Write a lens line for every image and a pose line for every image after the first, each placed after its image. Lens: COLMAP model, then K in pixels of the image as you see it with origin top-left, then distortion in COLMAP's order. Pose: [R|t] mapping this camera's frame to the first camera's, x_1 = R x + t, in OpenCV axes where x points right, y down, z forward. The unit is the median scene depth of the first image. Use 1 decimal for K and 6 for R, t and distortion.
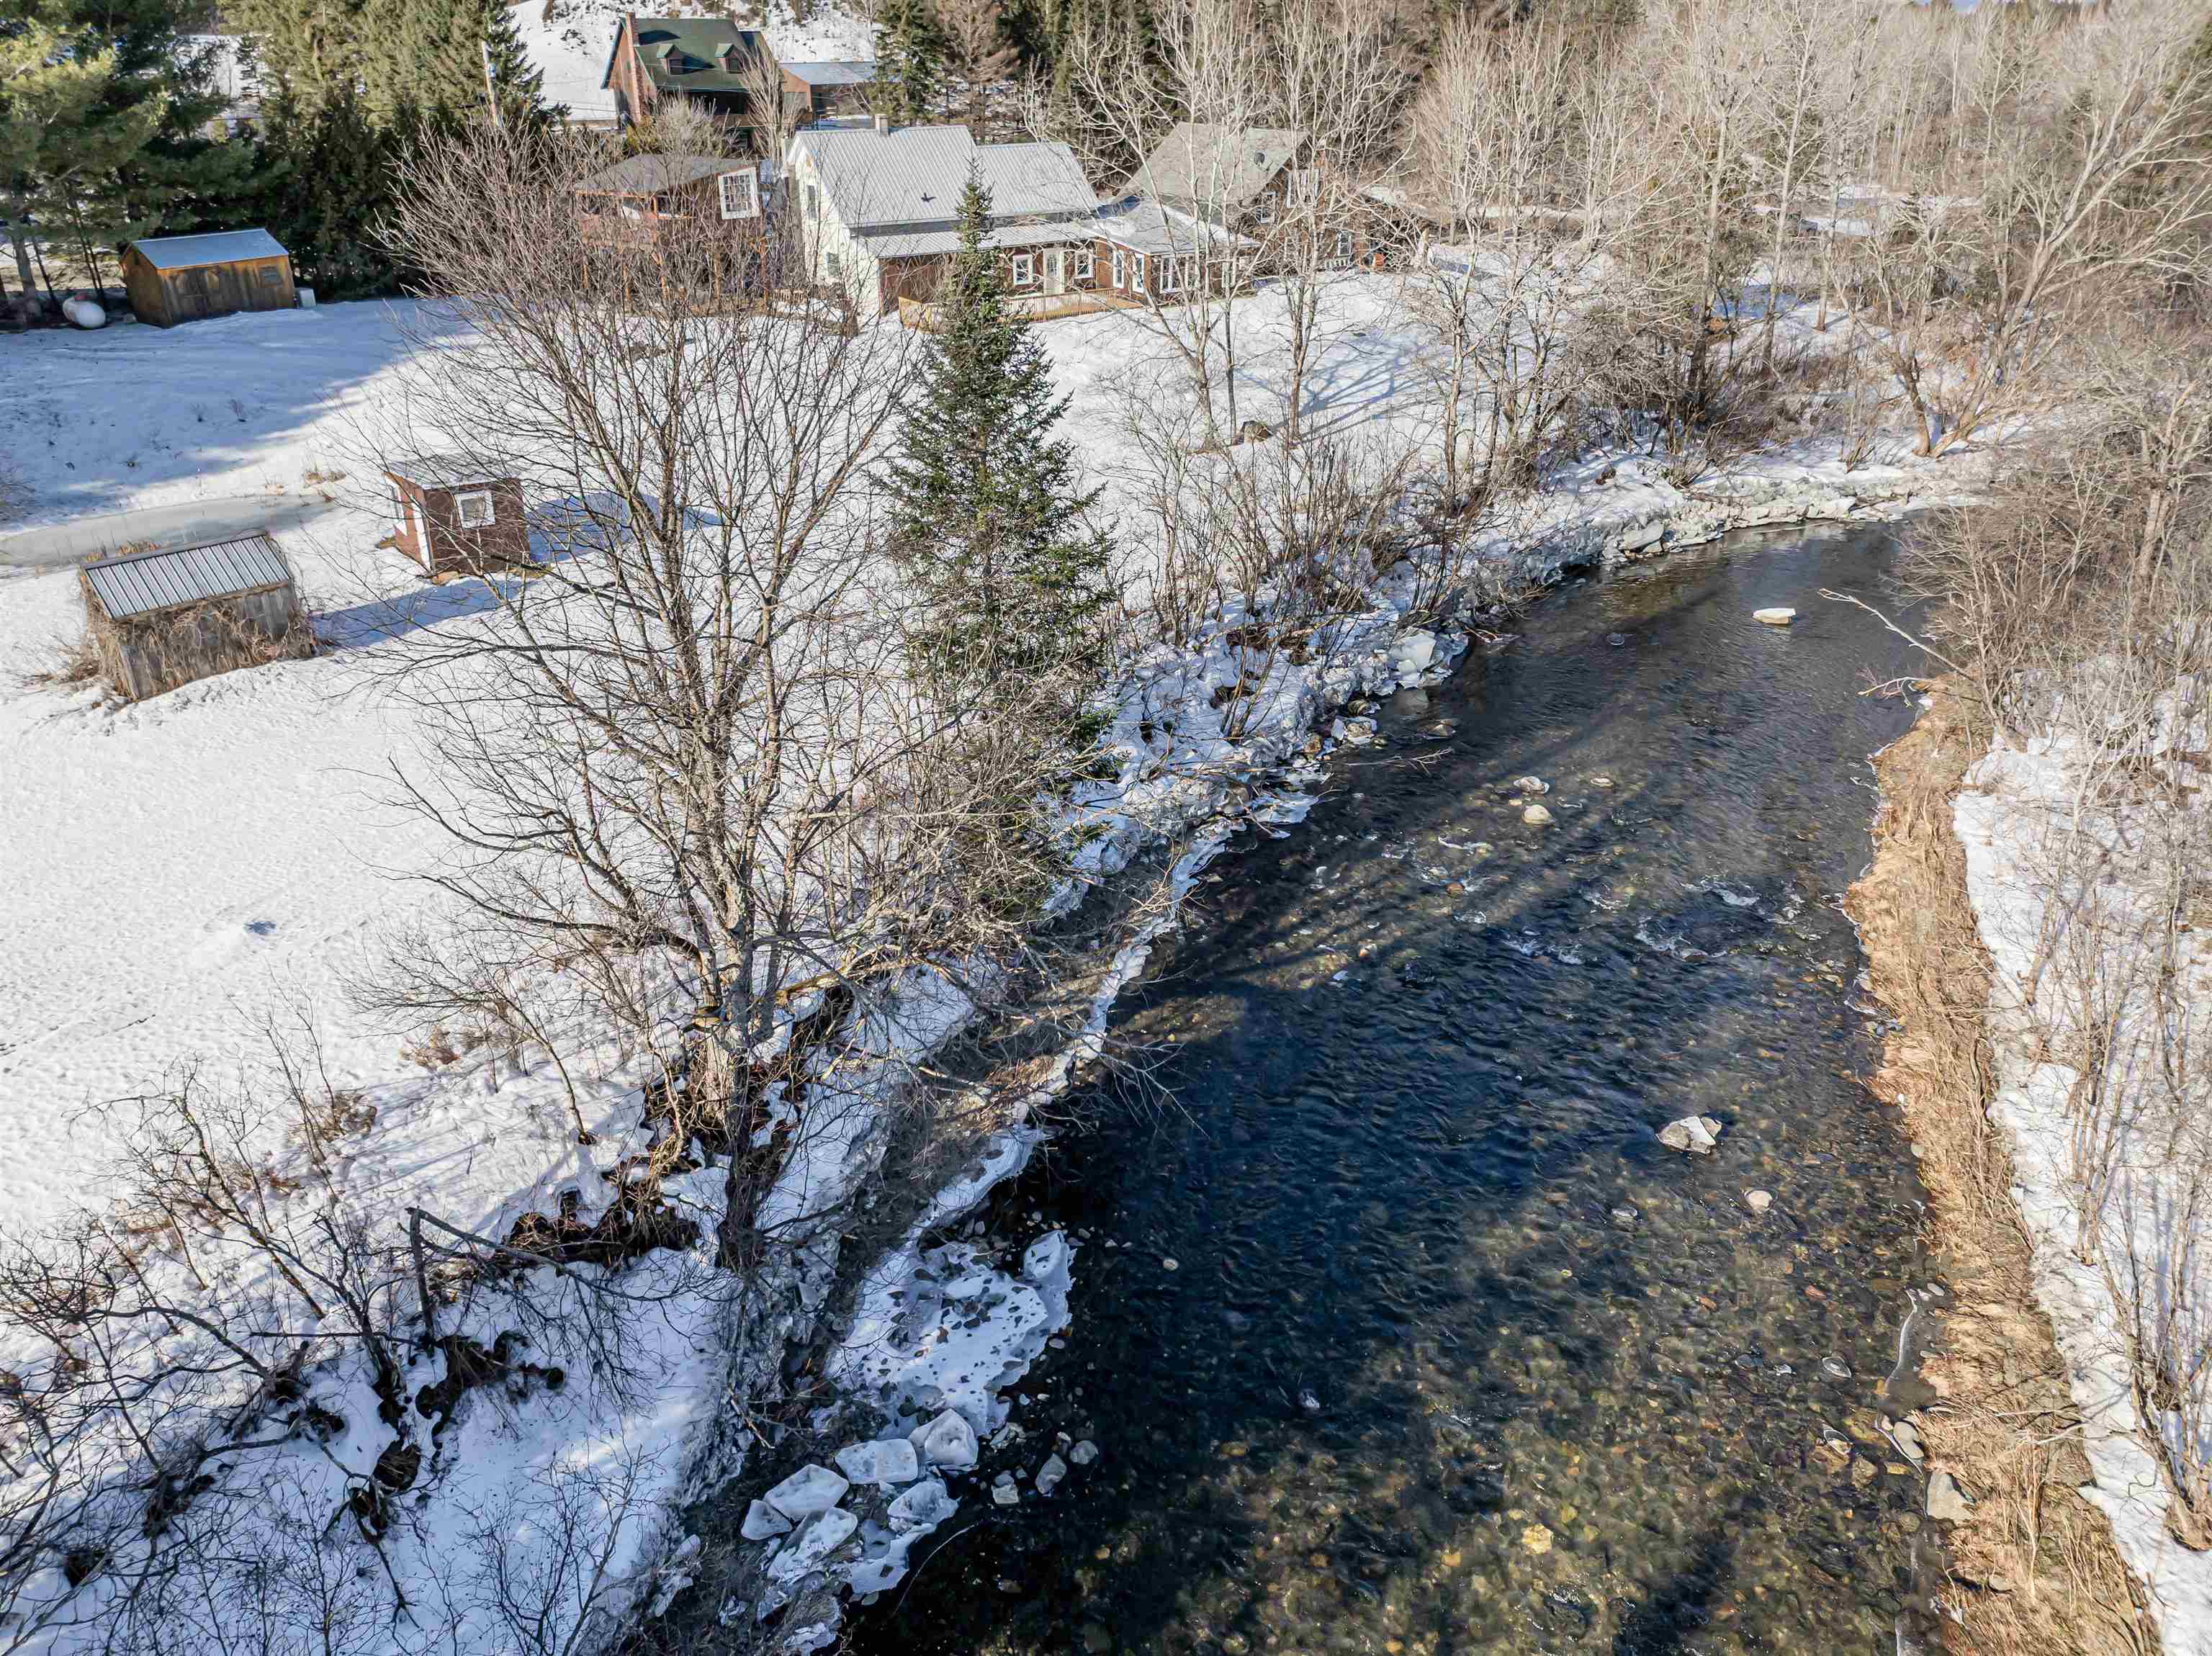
lens RADIAL K [[1550.0, 0, 1106.0], [0, 1550.0, 828.0], [0, 0, 1]] dist [-0.059731, 0.038258]
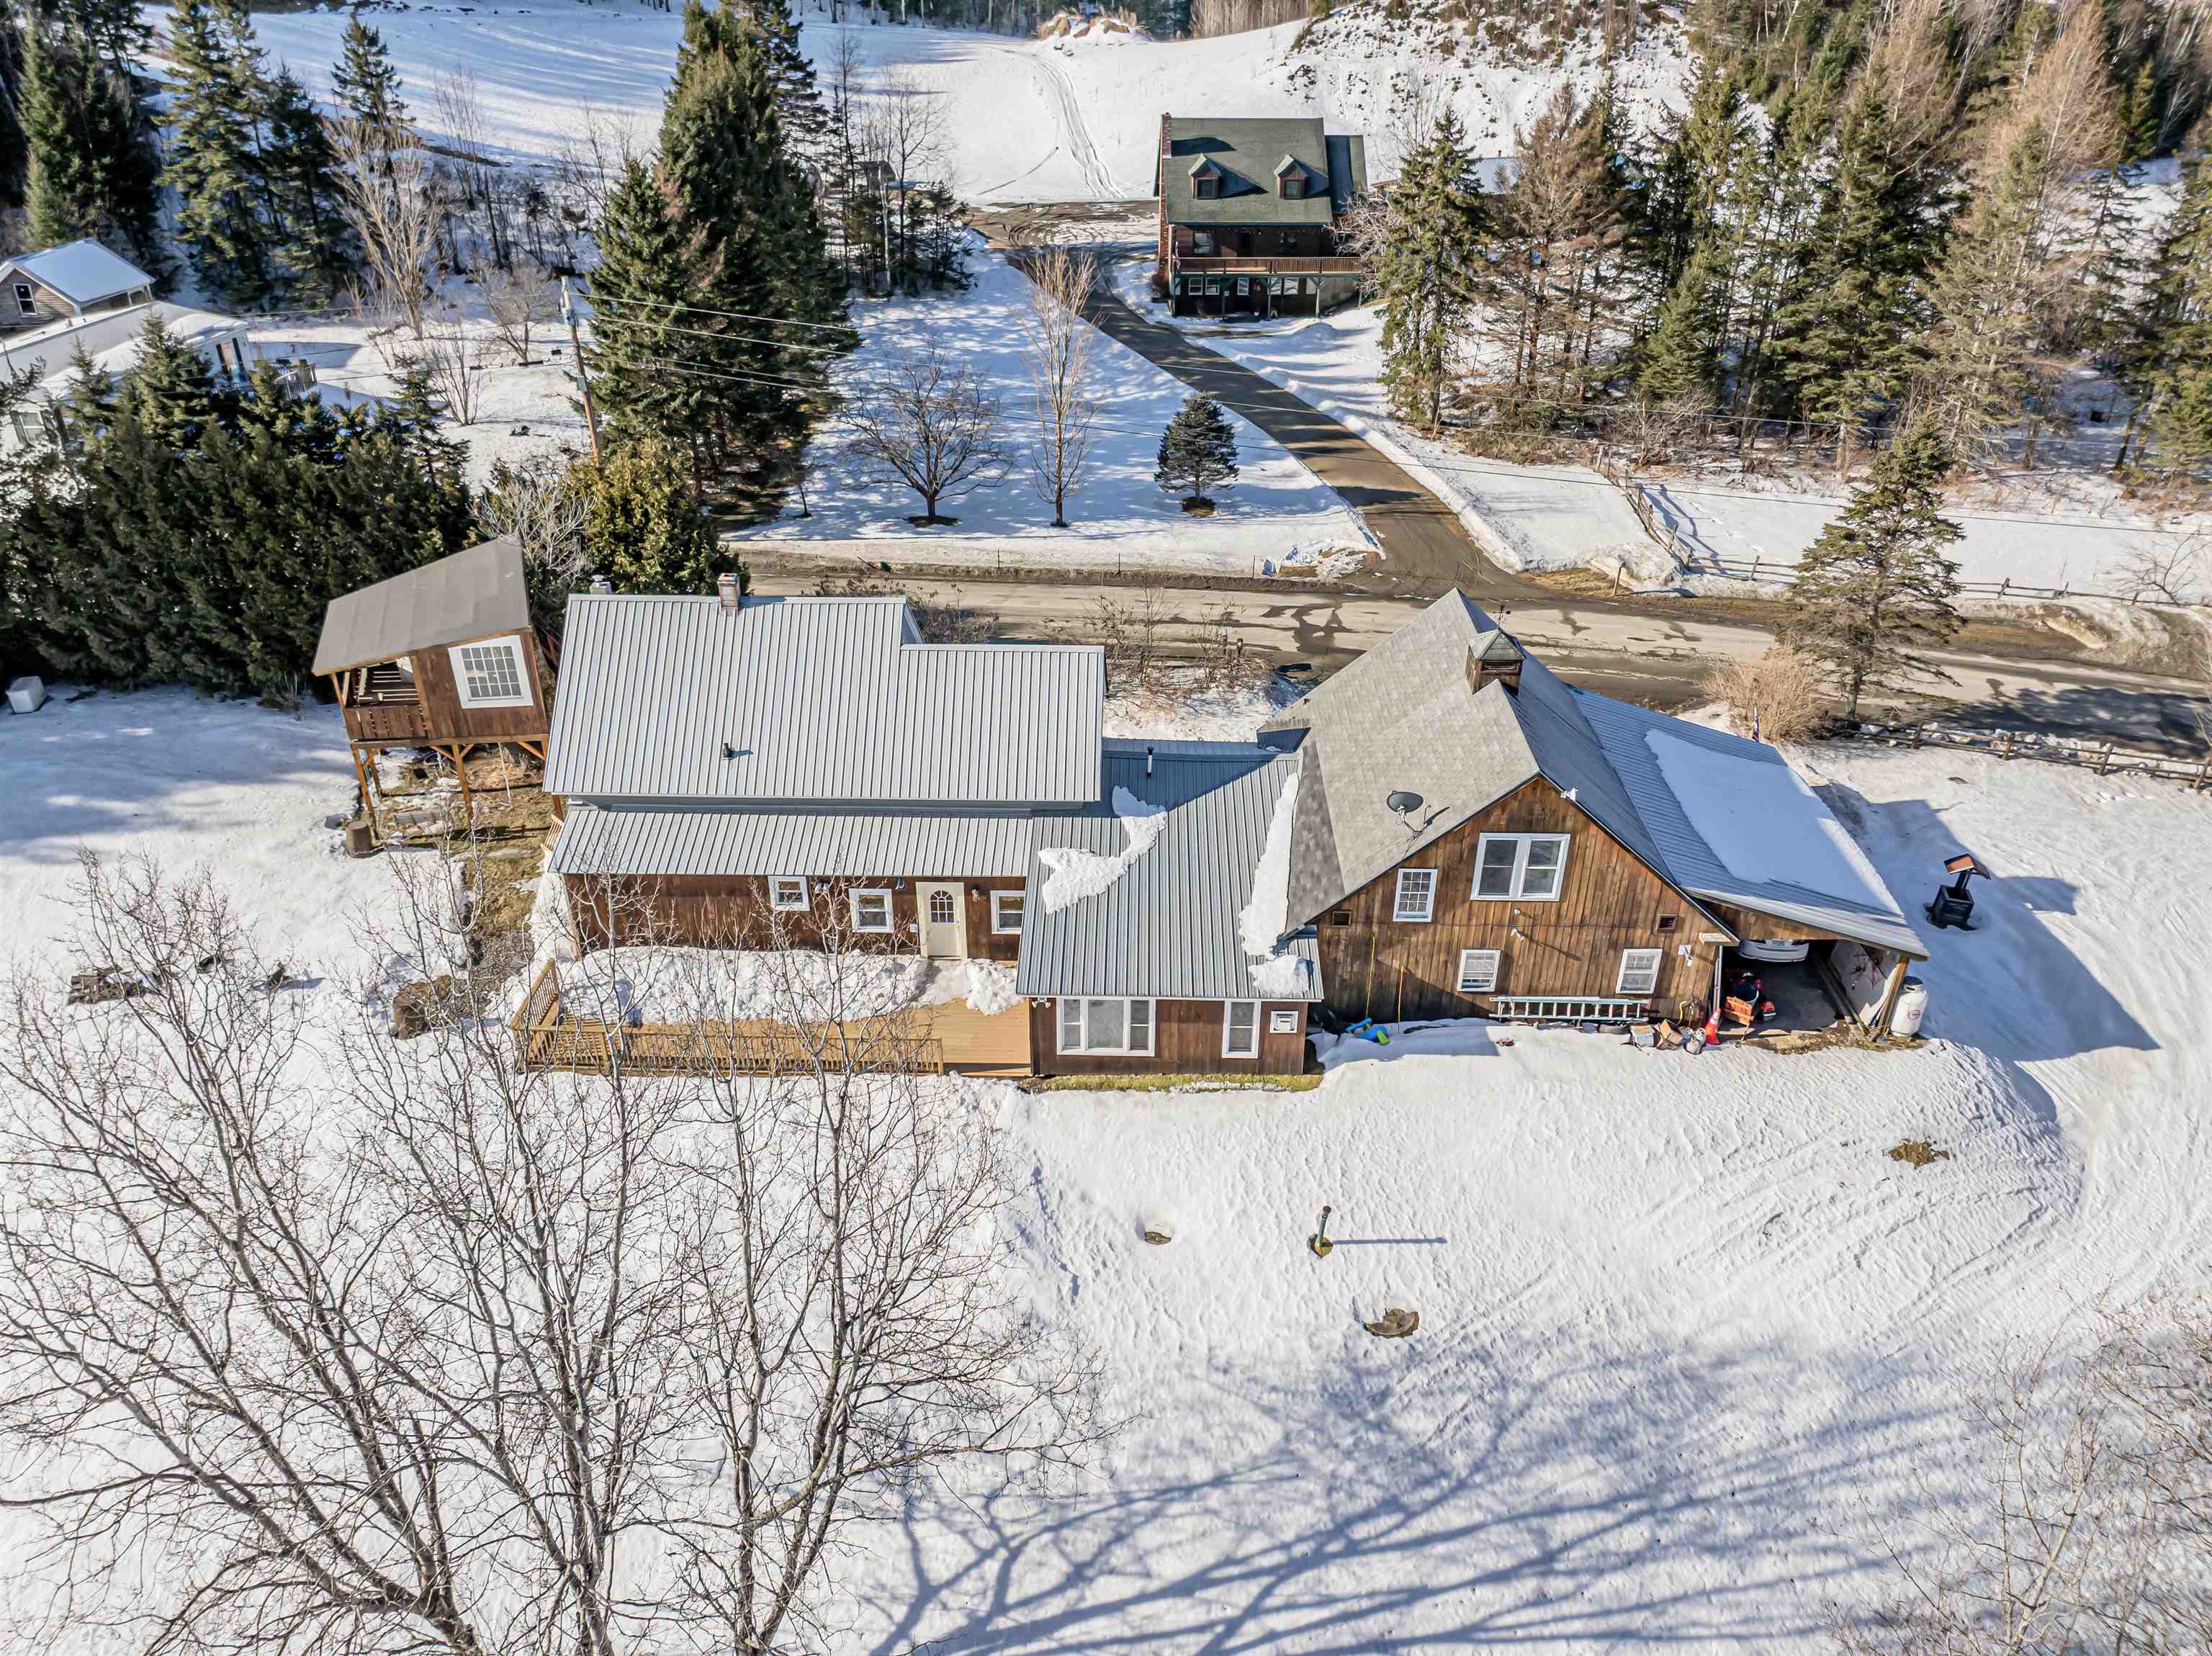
lens RADIAL K [[1550.0, 0, 1106.0], [0, 1550.0, 828.0], [0, 0, 1]] dist [-0.059731, 0.038258]
pose [[0.799045, 0.304388, -0.518531, 0.204566], [-0.277985, 0.951707, 0.130301, -0.354900], [0.533152, 0.040028, 0.845072, 0.435561]]
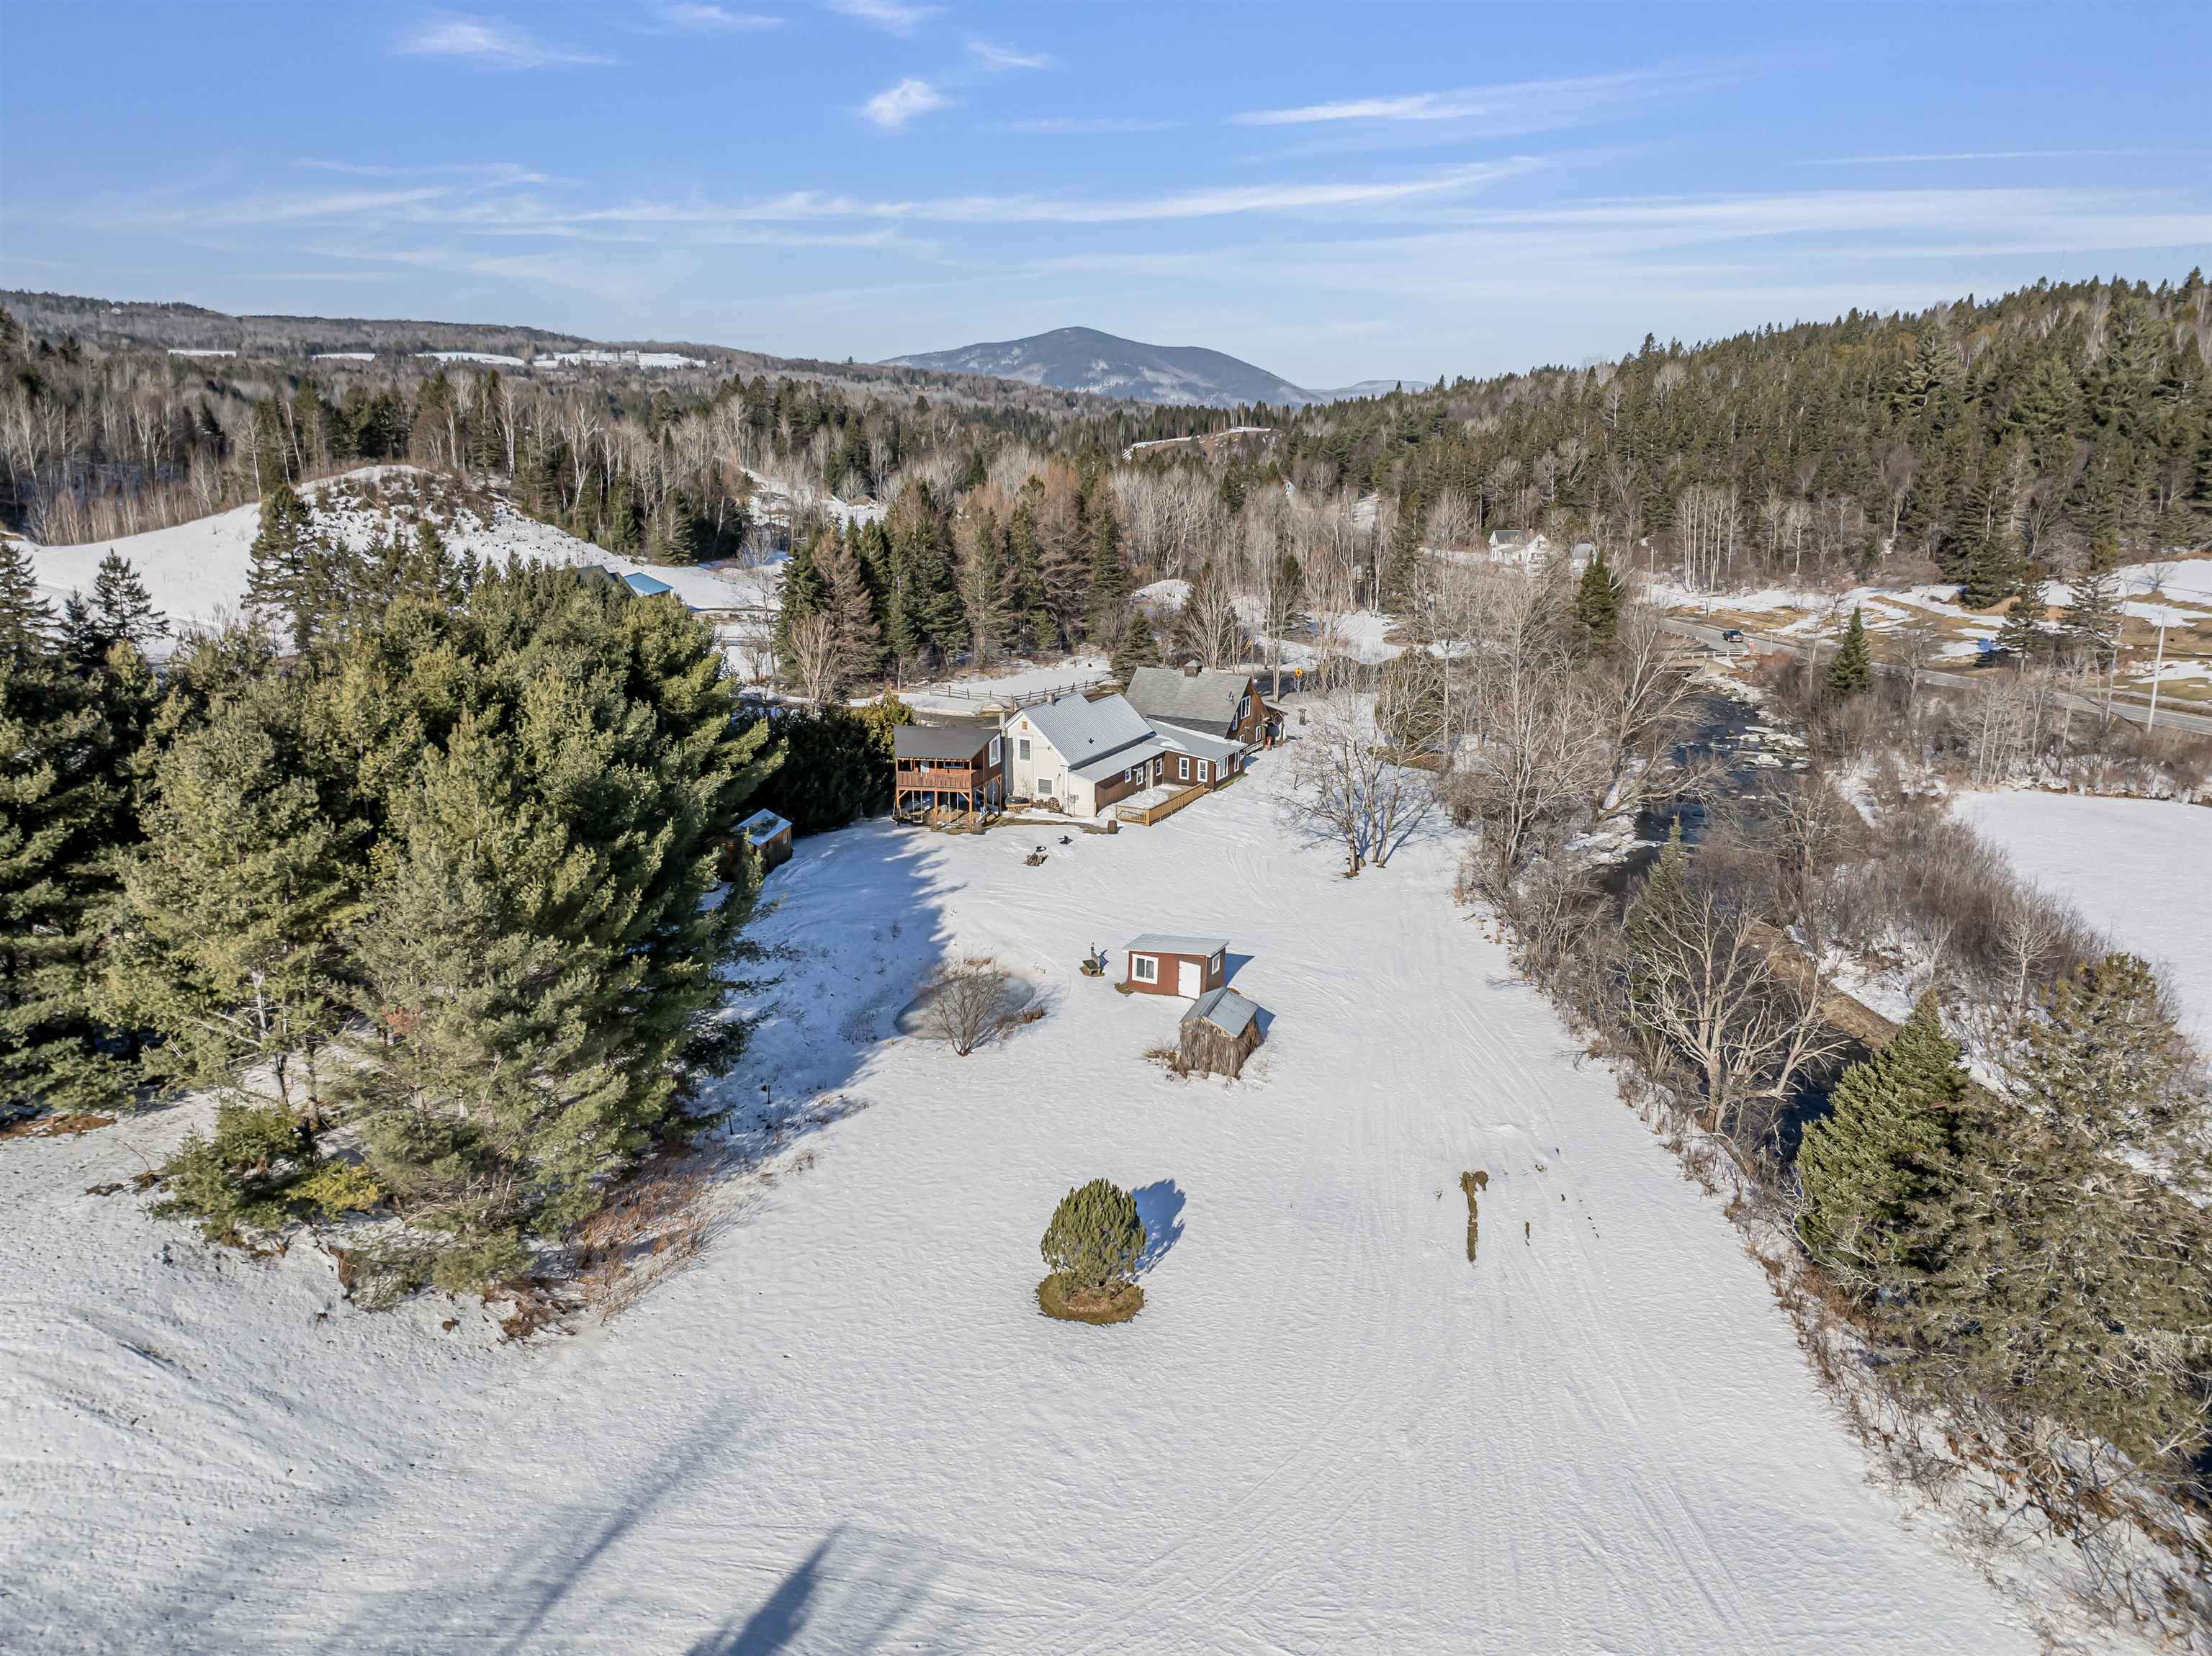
lens RADIAL K [[1562.9, 0, 1114.5], [0, 1562.9, 818.9], [0, 0, 1]] dist [-0.044294, 0.004546]
pose [[0.886260, -0.112922, 0.449212, -0.610886], [0.208316, 0.963382, -0.168818, -0.032483], [-0.413700, 0.243195, 0.877331, -0.321720]]
